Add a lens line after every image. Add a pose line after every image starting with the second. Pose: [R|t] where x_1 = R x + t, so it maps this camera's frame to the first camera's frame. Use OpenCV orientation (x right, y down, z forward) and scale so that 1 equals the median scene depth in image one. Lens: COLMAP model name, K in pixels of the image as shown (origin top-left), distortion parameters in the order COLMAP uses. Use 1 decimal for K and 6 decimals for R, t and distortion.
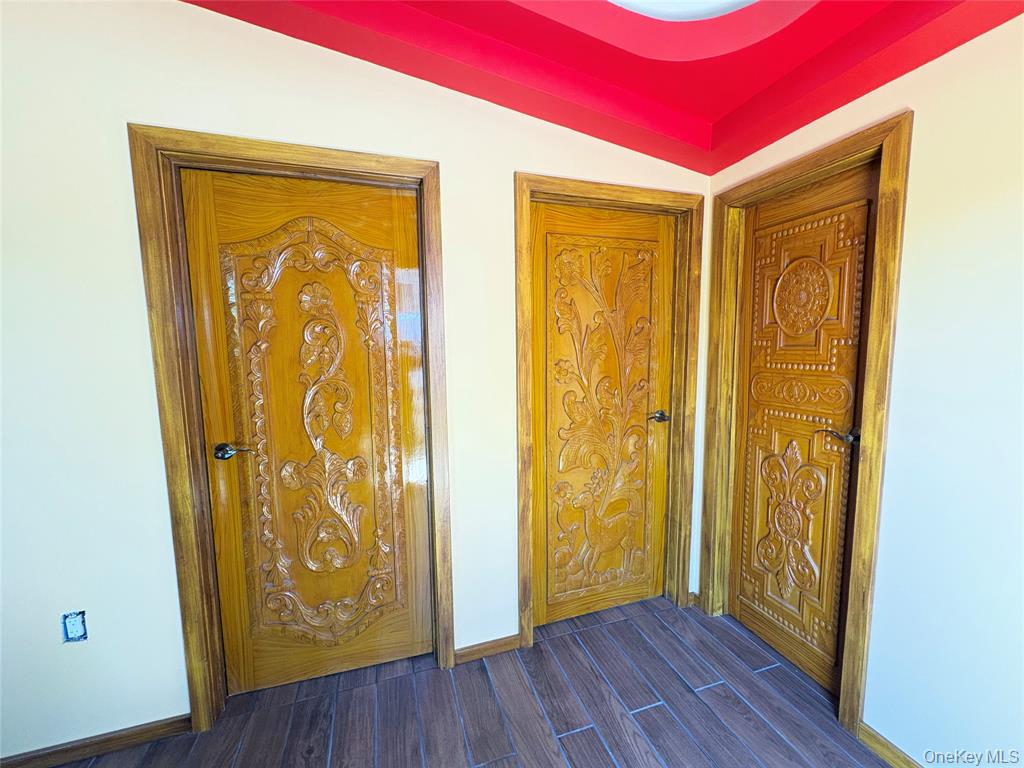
lens RADIAL K [[410.1, 0, 511.4], [0, 410.1, 385.9], [0, 0, 1]] dist [-0.002489, 0.000722]
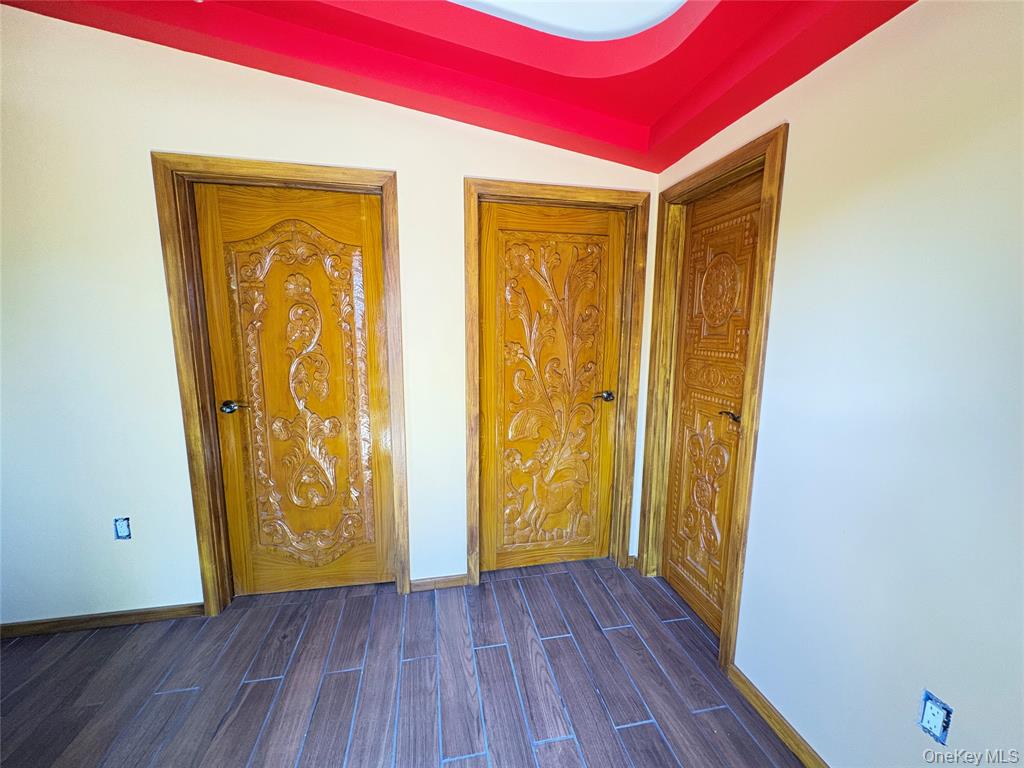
lens RADIAL K [[410.1, 0, 512.4], [0, 410.1, 386.5], [0, 0, 1]] dist [-0.002489, 0.000722]
pose [[0.993247, 0.038352, -0.109495, 0.300257], [-0.033239, 0.998287, 0.048147, 0.005410], [0.111154, -0.044183, 0.992821, -0.160130]]
